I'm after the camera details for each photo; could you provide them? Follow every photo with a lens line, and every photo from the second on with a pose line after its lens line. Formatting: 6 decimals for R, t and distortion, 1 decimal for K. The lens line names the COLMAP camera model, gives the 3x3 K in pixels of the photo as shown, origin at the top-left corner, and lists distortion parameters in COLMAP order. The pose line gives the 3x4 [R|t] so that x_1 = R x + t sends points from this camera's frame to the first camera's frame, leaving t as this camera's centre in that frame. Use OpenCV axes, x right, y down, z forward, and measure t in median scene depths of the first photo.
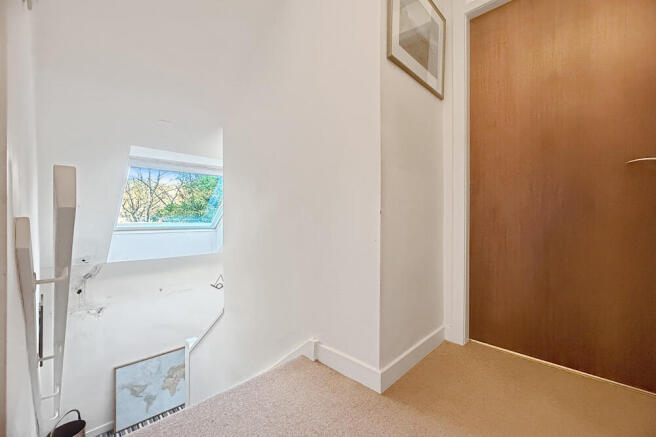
lens RADIAL K [[274.5, 0, 328.8], [0, 274.5, 215.7], [0, 0, 1]] dist [0.000408, 0.000698]
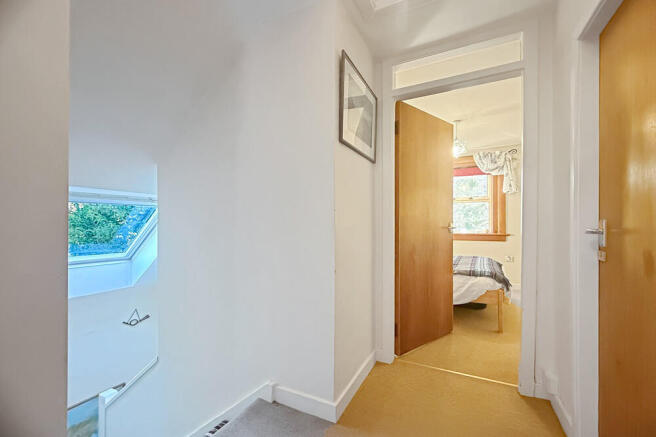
lens RADIAL K [[274.5, 0, 329.7], [0, 274.5, 221.8], [0, 0, 1]] dist [0.000408, 0.000698]
pose [[0.955798, -0.000943, 0.294023, -0.150961], [0.002629, 0.999982, -0.005340, -0.179463], [-0.294012, 0.005877, 0.955784, -0.112745]]
